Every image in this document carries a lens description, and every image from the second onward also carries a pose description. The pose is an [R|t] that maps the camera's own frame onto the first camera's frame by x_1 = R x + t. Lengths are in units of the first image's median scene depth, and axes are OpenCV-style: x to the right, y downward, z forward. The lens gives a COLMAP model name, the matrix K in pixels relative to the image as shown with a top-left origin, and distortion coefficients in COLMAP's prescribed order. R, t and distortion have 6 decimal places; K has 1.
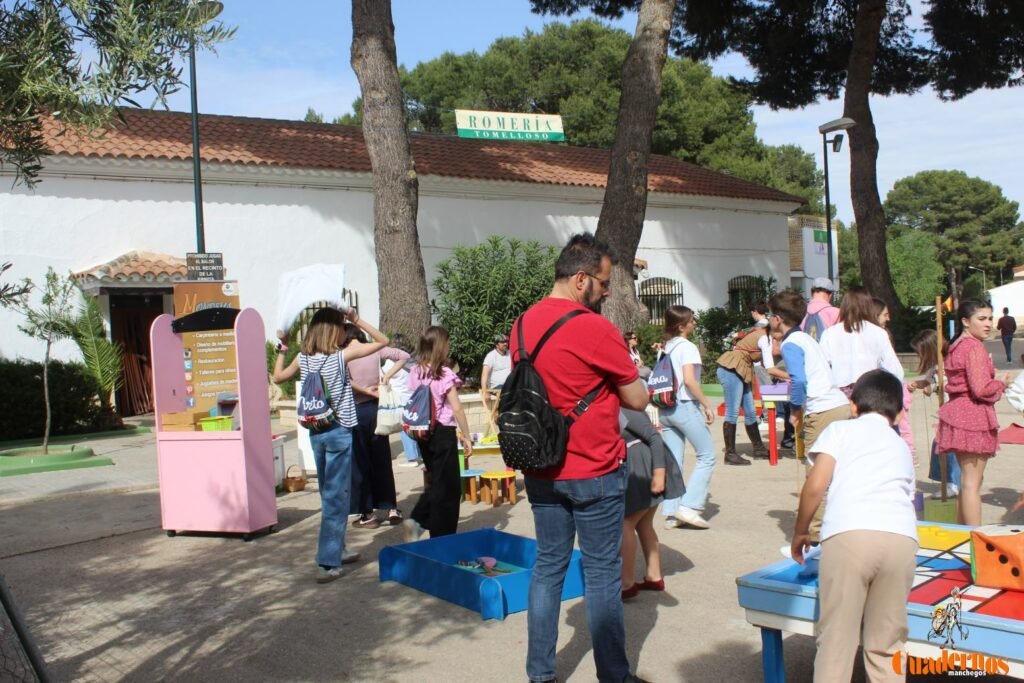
lens RADIAL K [[1064.8, 0, 512.0], [0, 1064.8, 314.5], [0, 0, 1]] dist [-0.043465, 0.019490]
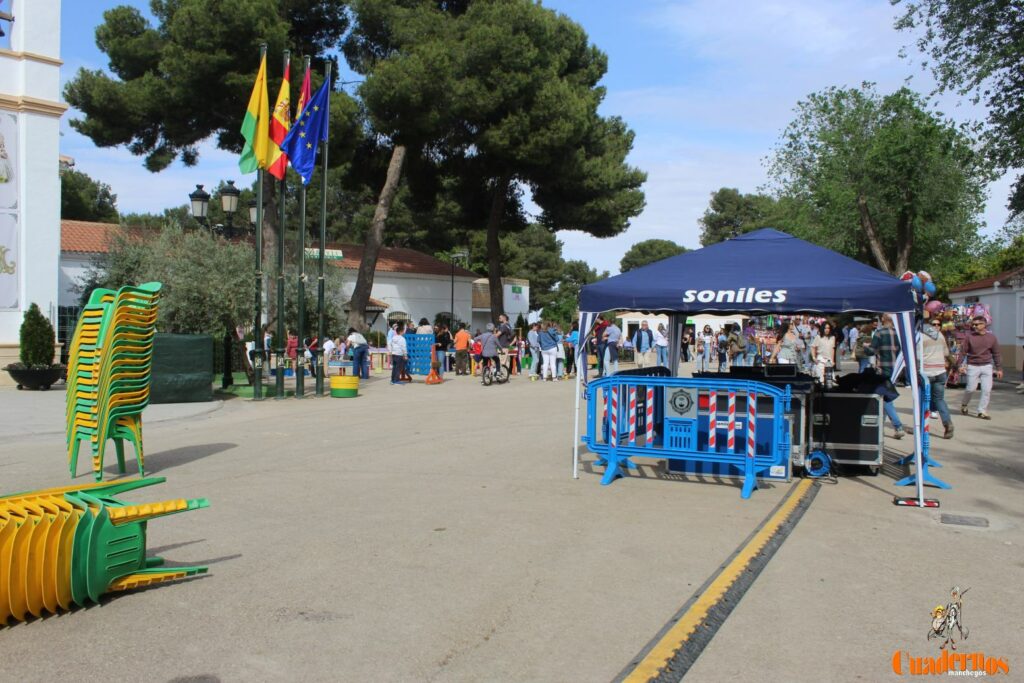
lens RADIAL K [[850.6, 0, 512.0], [0, 850.6, 341.5], [0, 0, 1]] dist [-0.166440, 0.153061]
pose [[0.984516, 0.045829, 0.169196, 0.076593], [-0.048741, 0.998726, 0.013096, -0.007851], [-0.168380, -0.021140, 0.985495, -0.706775]]
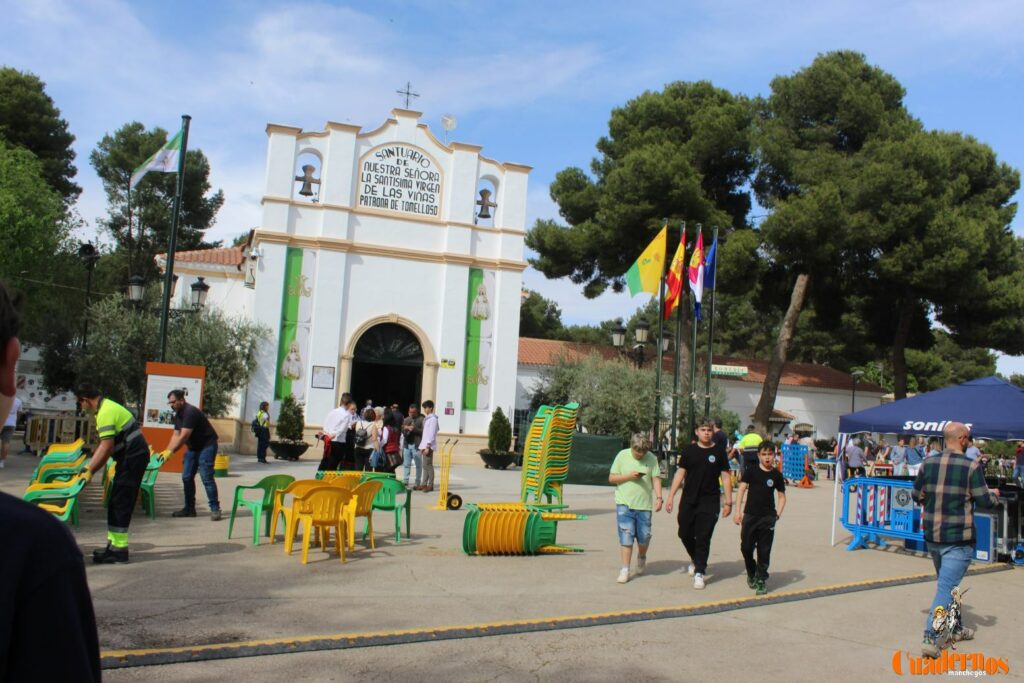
lens RADIAL K [[850.6, 0, 512.0], [0, 850.6, 341.5], [0, 0, 1]] dist [-0.166440, 0.153061]
pose [[0.941030, 0.067232, -0.331575, 0.127152], [-0.097363, 0.992412, -0.075093, -0.013321], [0.324010, 0.102948, 0.940436, -0.875713]]
